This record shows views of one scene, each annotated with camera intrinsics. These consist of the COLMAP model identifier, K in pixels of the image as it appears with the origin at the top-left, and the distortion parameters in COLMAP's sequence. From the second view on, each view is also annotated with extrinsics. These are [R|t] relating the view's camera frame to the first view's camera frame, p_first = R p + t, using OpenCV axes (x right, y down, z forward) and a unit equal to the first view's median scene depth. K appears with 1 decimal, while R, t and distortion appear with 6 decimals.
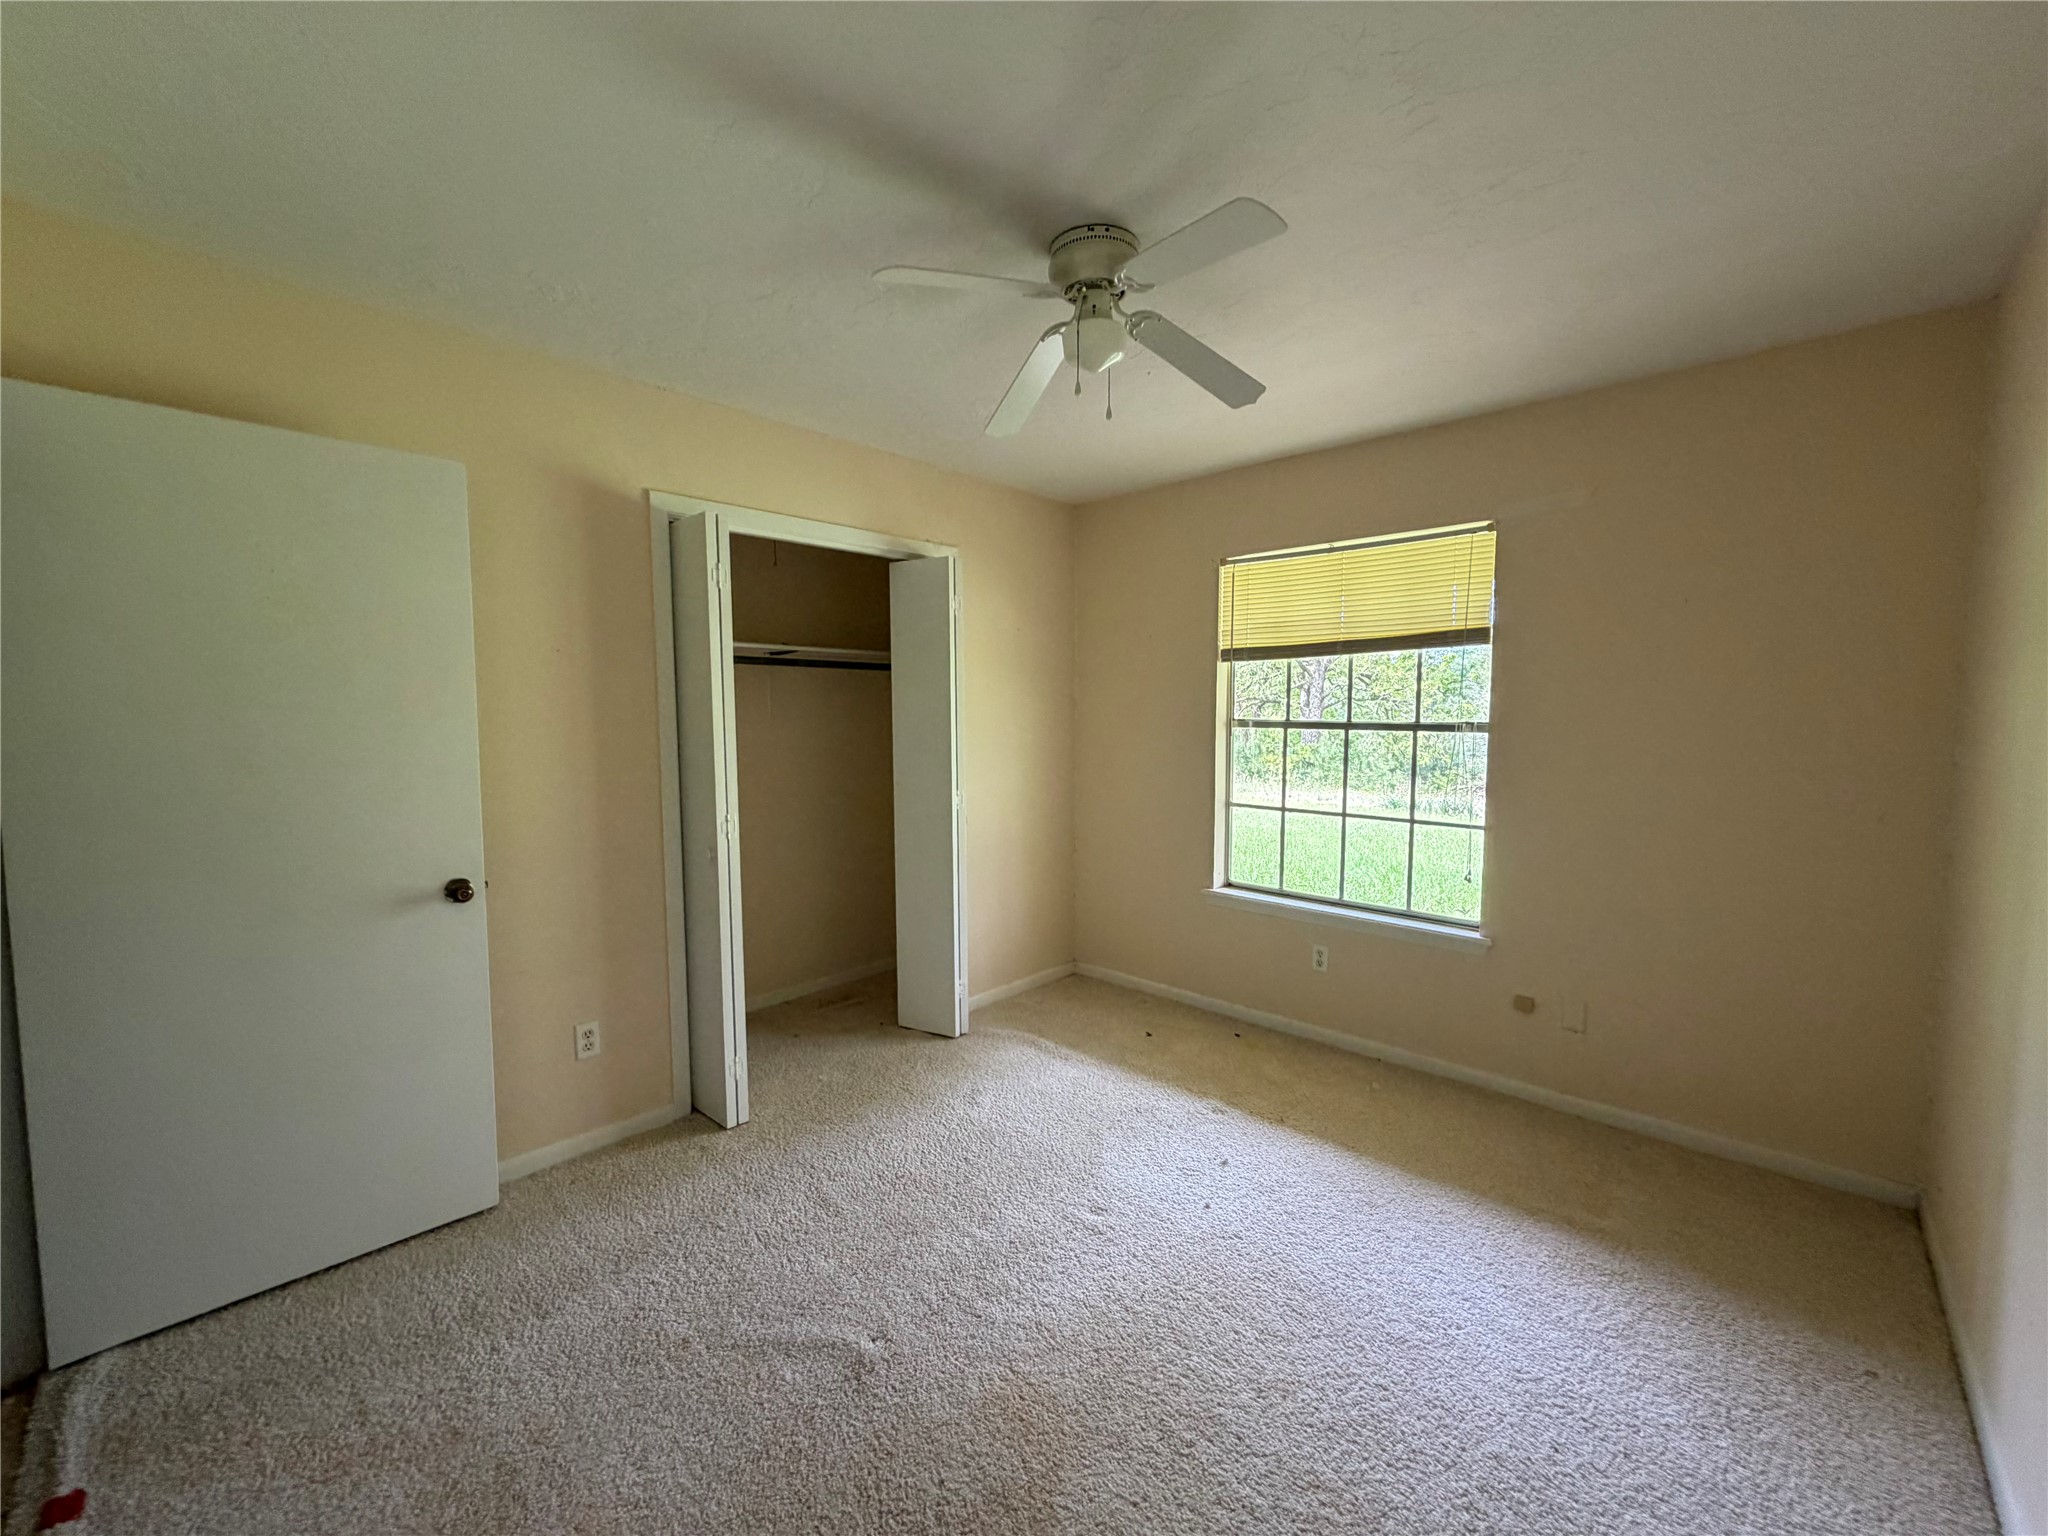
lens RADIAL K [[811.6, 0, 1014.7], [0, 811.6, 767.9], [0, 0, 1]] dist [0.002010, 0.000229]
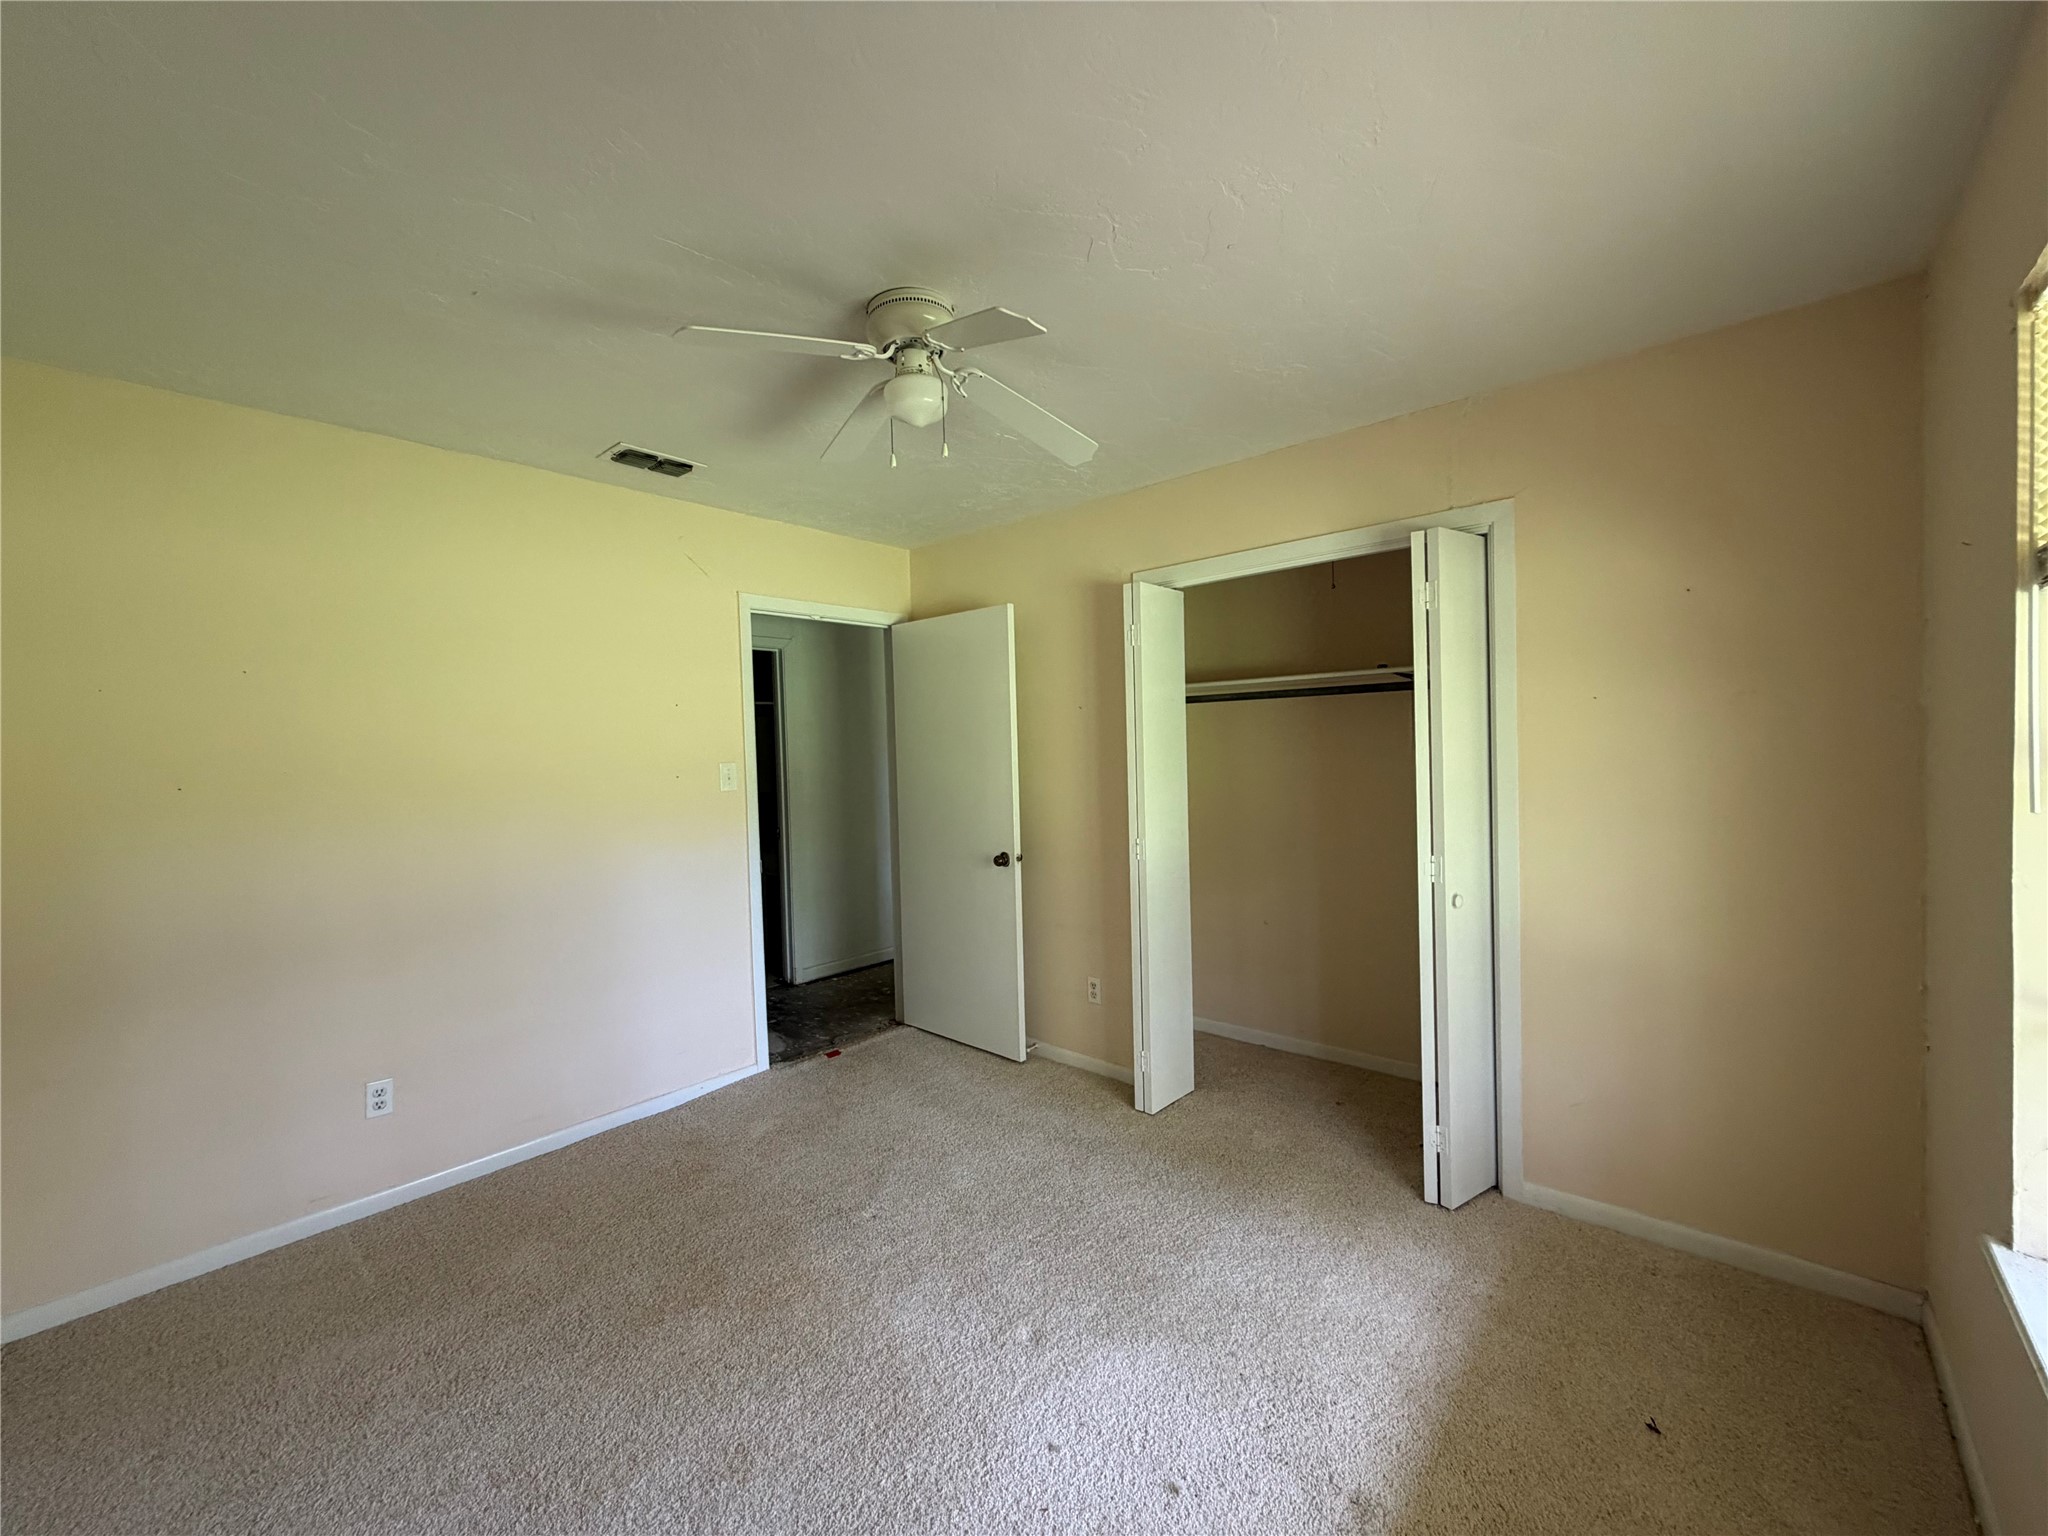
lens RADIAL K [[811.6, 0, 1014.7], [0, 811.6, 767.9], [0, 0, 1]] dist [0.002010, 0.000229]
pose [[0.031659, 0.024911, -0.999188, 0.846117], [-0.040125, 0.998915, 0.023633, -0.066807], [0.998693, 0.039344, 0.032625, 0.829819]]
